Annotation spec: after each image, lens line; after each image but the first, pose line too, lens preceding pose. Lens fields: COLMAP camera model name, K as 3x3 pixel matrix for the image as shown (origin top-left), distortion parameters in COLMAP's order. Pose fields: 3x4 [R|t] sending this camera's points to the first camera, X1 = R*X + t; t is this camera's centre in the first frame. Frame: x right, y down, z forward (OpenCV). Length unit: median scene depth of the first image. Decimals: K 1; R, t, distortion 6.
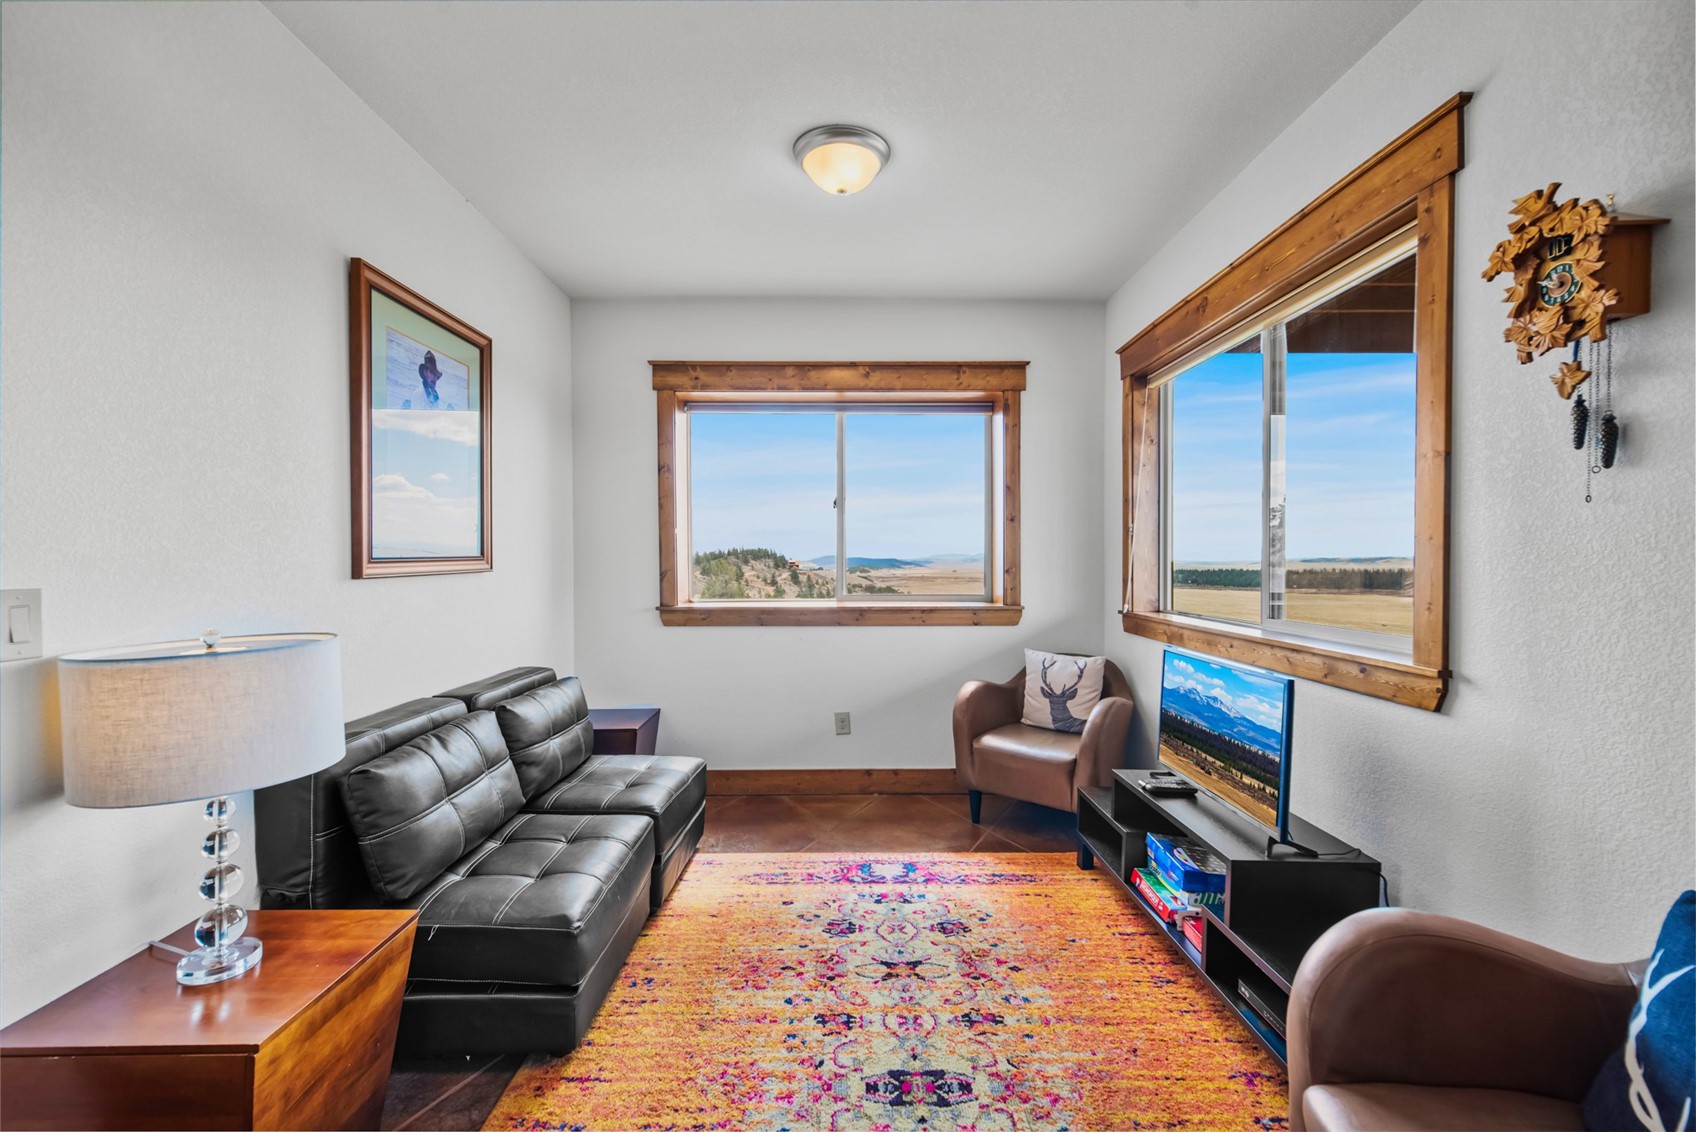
lens RADIAL K [[705.4, 0, 840.5], [0, 705.4, 570.3], [0, 0, 1]] dist [-0.004778, -0.000276]
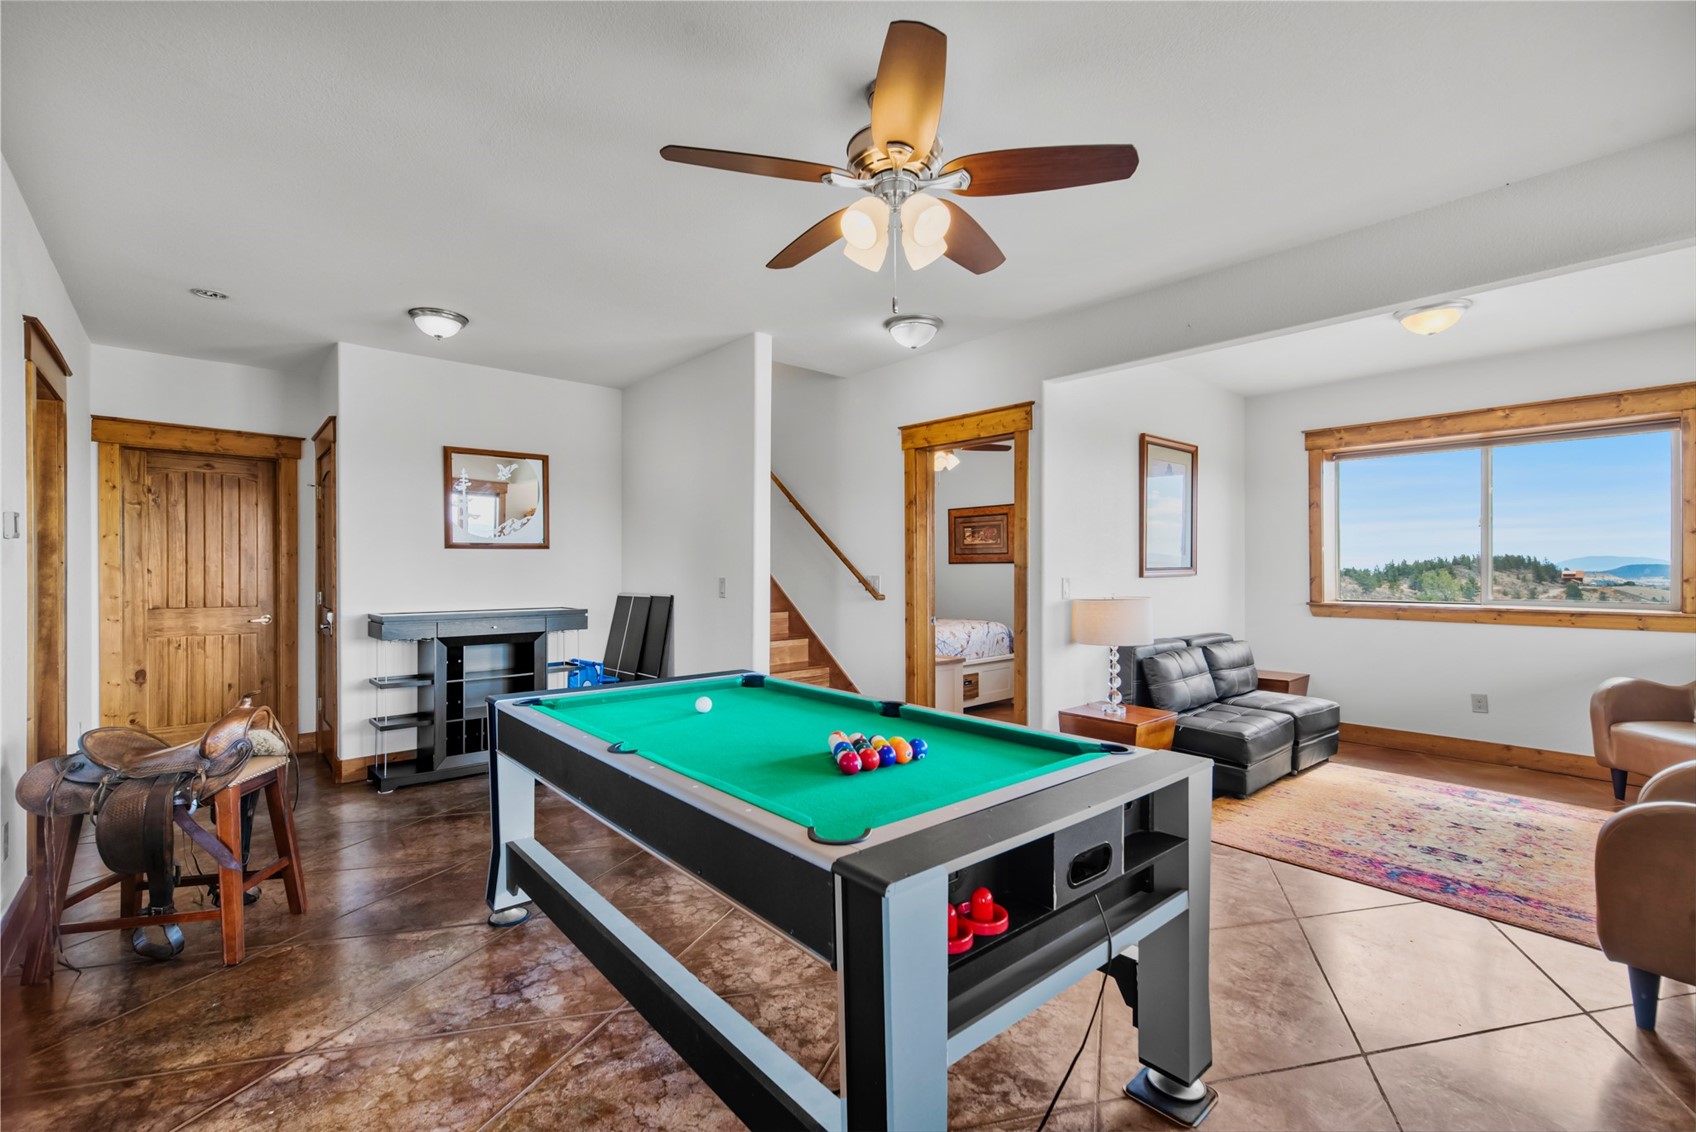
lens RADIAL K [[736.0, 0, 848.5], [0, 736.0, 570.0], [0, 0, 1]] dist [0.005306, 0.001285]
pose [[0.659368, 0.002421, -0.751817, 0.377285], [-0.013237, 0.999877, -0.008389, 0.017044], [0.751704, 0.015483, 0.659319, -1.032565]]
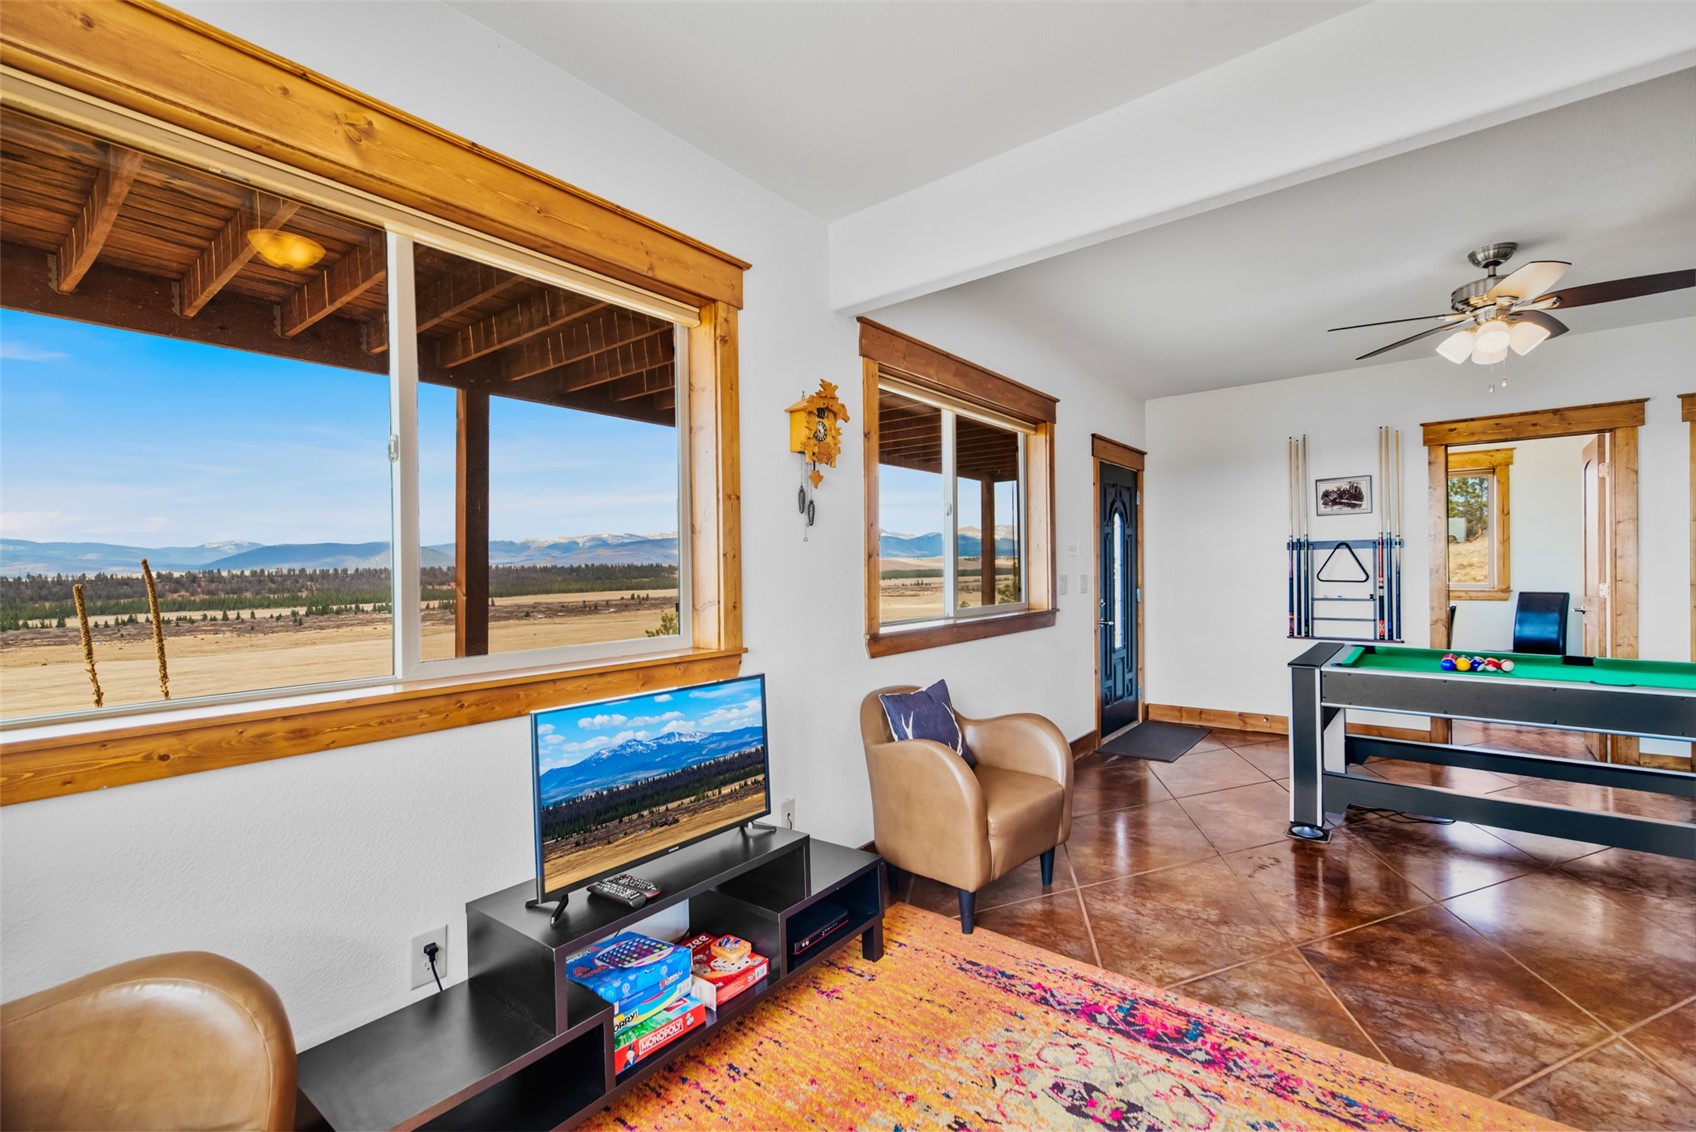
lens RADIAL K [[736.0, 0, 842.0], [0, 736.0, 569.5], [0, 0, 1]] dist [0.005306, 0.001285]
pose [[-0.774159, 0.006937, 0.632953, -0.183787], [0.021734, 0.999642, 0.015627, -0.026641], [-0.632618, 0.025855, -0.774033, 1.405434]]
